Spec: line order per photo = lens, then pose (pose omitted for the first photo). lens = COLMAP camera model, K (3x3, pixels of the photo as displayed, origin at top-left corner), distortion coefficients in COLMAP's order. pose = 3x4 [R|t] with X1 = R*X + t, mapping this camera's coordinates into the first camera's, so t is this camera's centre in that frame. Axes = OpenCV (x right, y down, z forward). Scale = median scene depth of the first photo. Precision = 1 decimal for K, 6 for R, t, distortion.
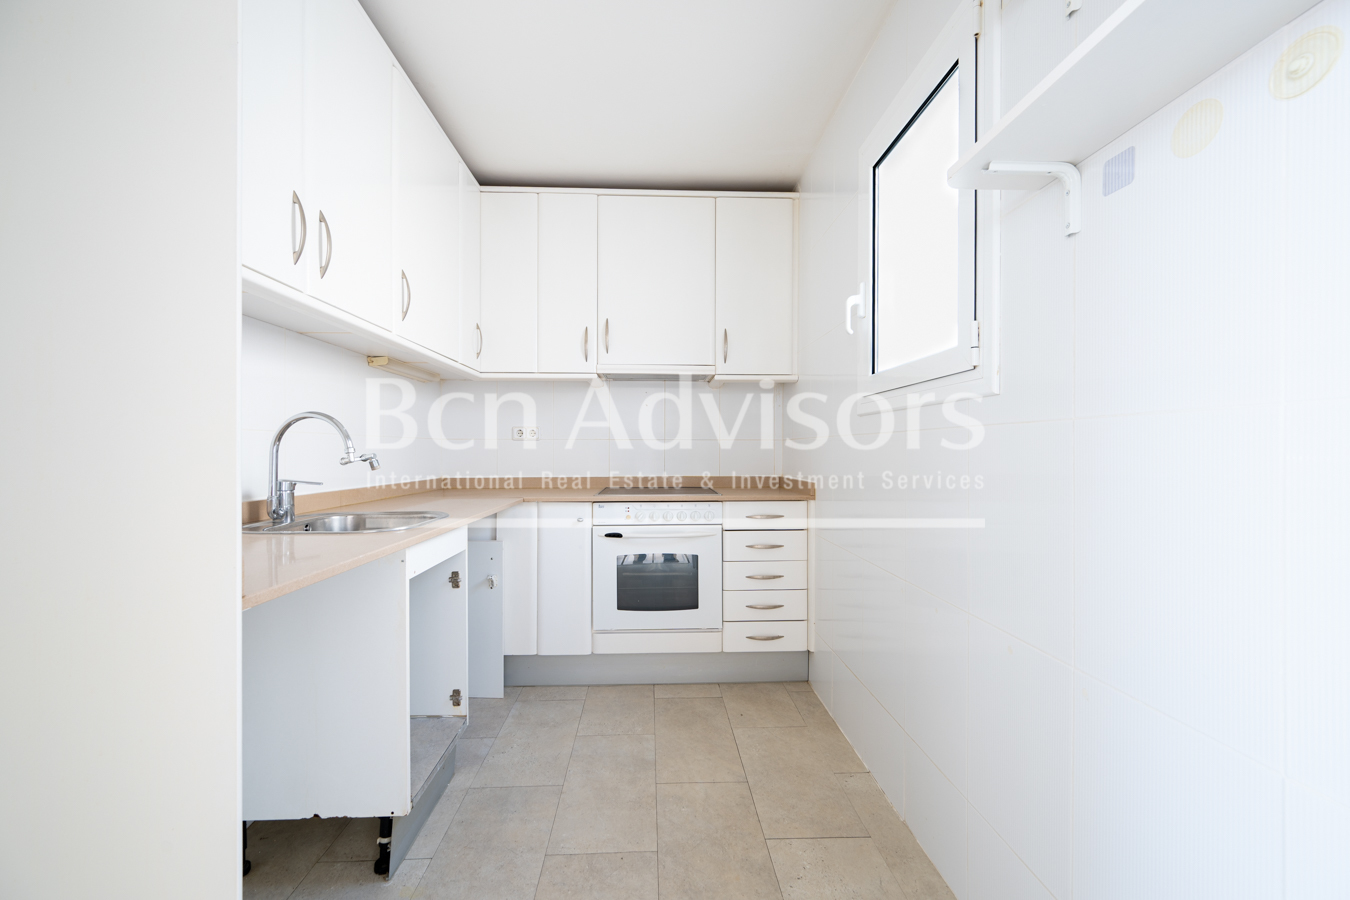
lens RADIAL K [[531.4, 0, 678.4], [0, 531.4, 448.9], [0, 0, 1]] dist [-0.000158, 0.000244]
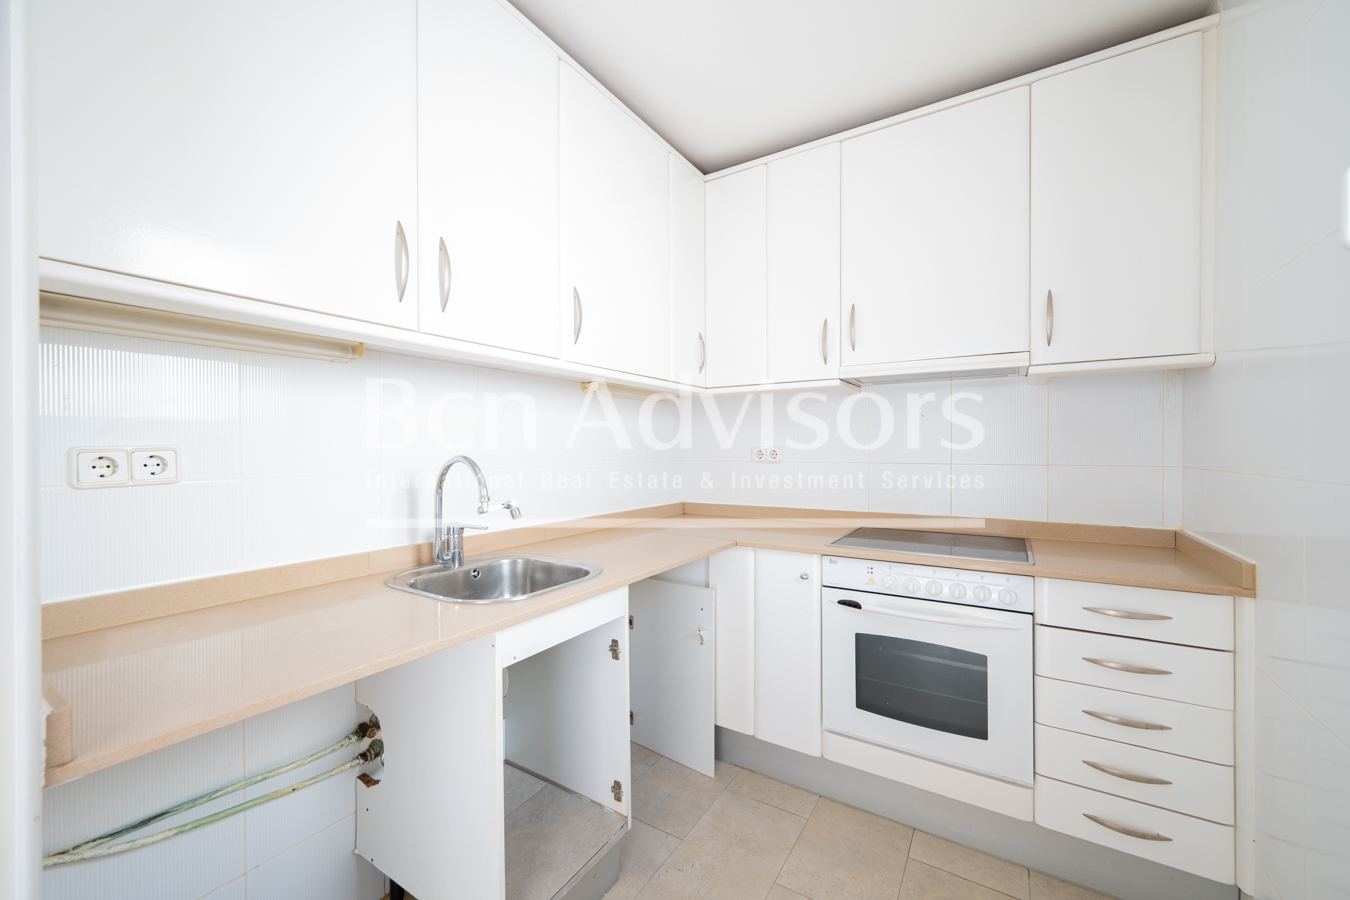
lens RADIAL K [[531.4, 0, 669.3], [0, 531.4, 452.9], [0, 0, 1]] dist [-0.000158, 0.000244]
pose [[0.819569, 0.000270, -0.572981, 0.089903], [0.003329, 0.999981, 0.005233, -0.046415], [0.572971, -0.006196, 0.819552, 0.267221]]
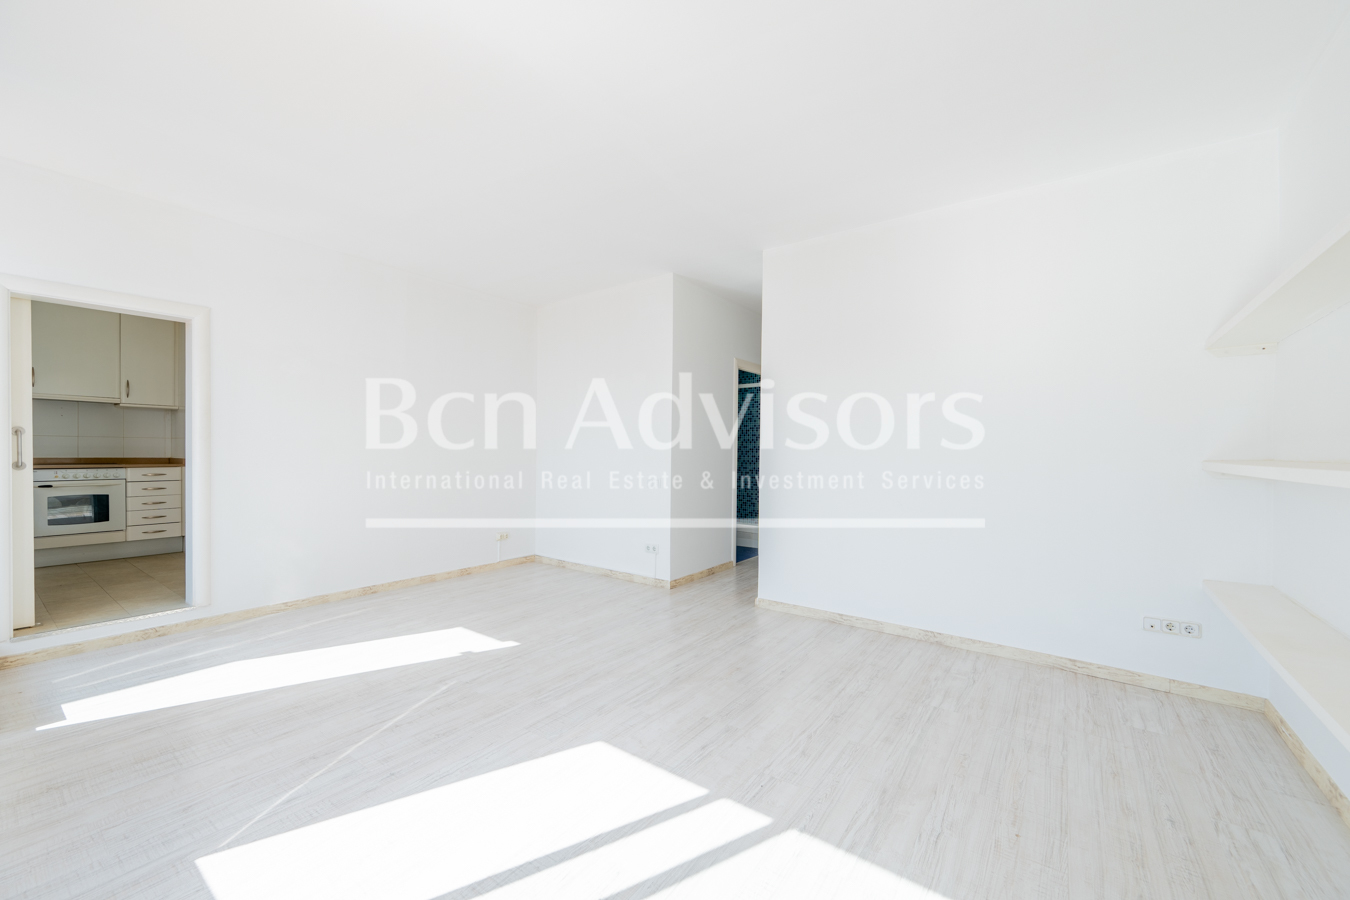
lens RADIAL K [[531.4, 0, 667.9], [0, 531.4, 451.8], [0, 0, 1]] dist [-0.000158, 0.000244]
pose [[0.641383, -0.004235, 0.767209, -0.150256], [-0.005948, 0.999927, 0.010492, 0.003372], [-0.767197, -0.011293, 0.641312, -1.937919]]
